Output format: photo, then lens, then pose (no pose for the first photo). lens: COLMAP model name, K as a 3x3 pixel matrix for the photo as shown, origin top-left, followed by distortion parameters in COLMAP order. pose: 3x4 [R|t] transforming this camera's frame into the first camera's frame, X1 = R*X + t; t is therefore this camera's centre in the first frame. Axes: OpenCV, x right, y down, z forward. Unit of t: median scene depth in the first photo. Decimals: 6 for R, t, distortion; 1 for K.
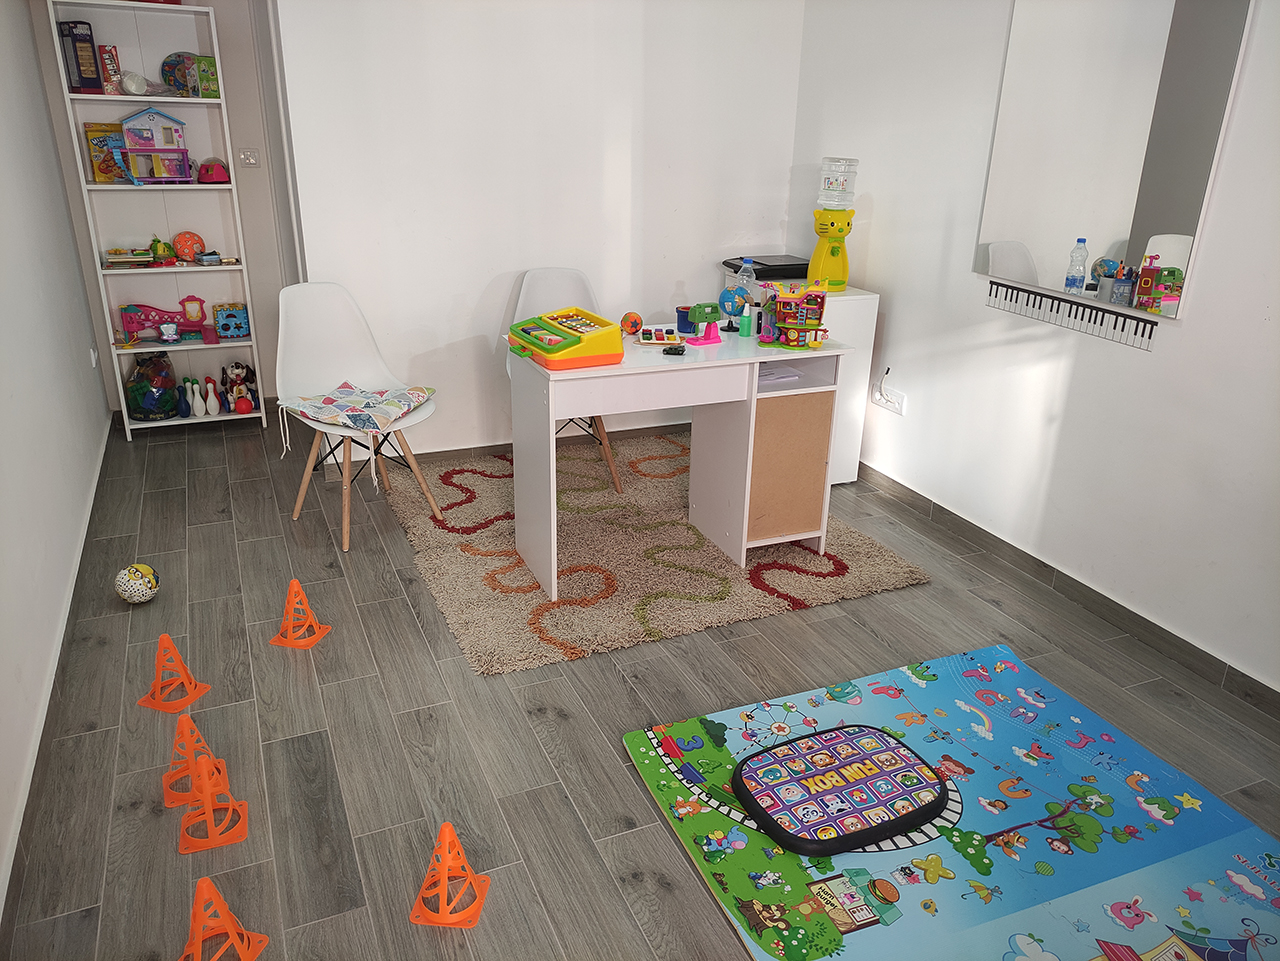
lens RADIAL K [[946.4, 0, 640.0], [0, 946.4, 480.5], [0, 0, 1]] dist [0.065136, -0.055675]
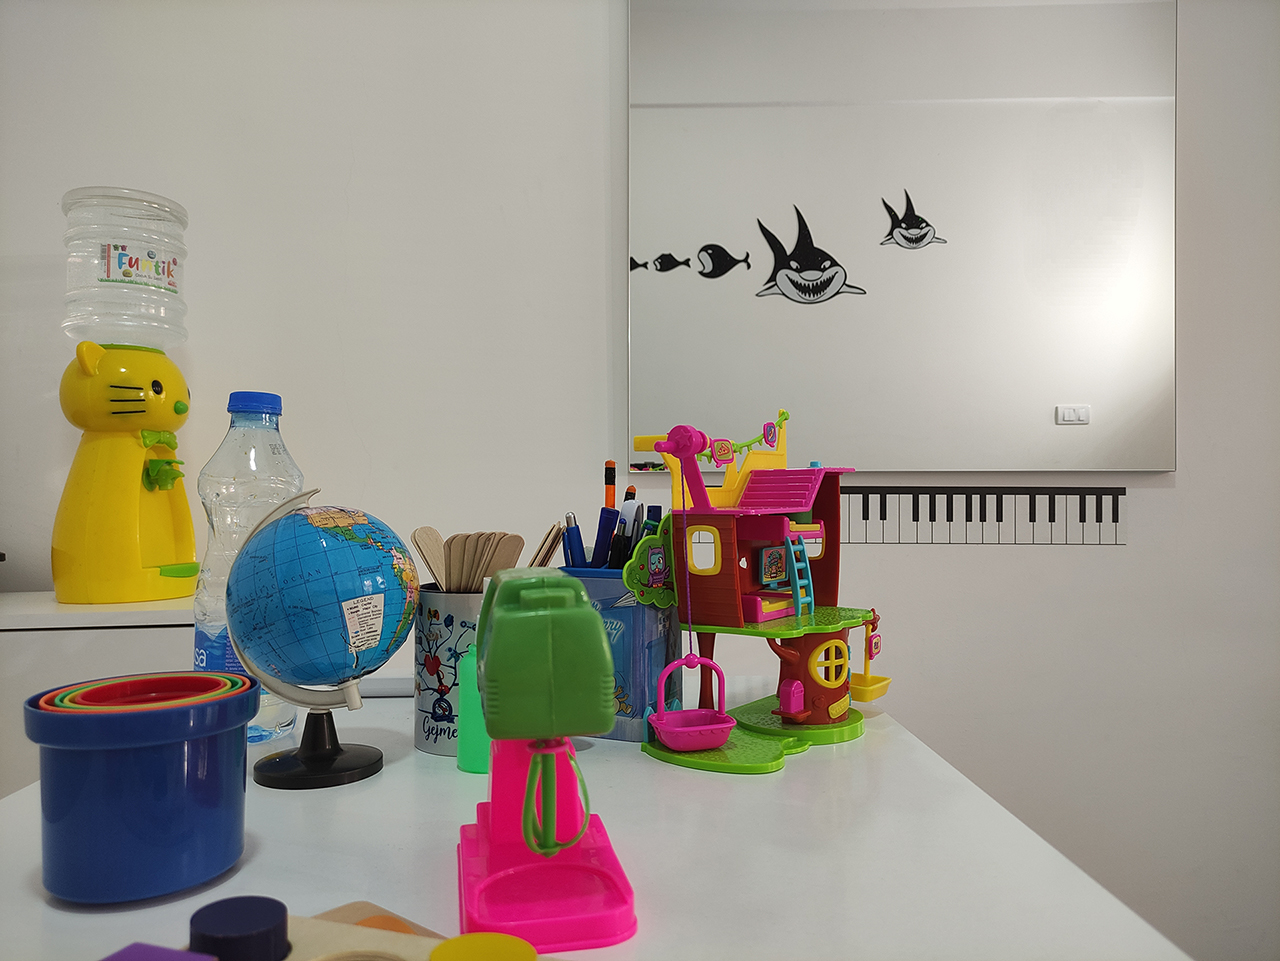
lens RADIAL K [[983.1, 0, 640.0], [0, 983.1, 480.5], [0, 0, 1]] dist [0.000375, -0.000421]
pose [[0.369932, -0.019311, 0.928858, -0.046915], [0.352235, 0.928058, -0.120988, -0.166275], [-0.859698, 0.371934, 0.350120, 0.874571]]
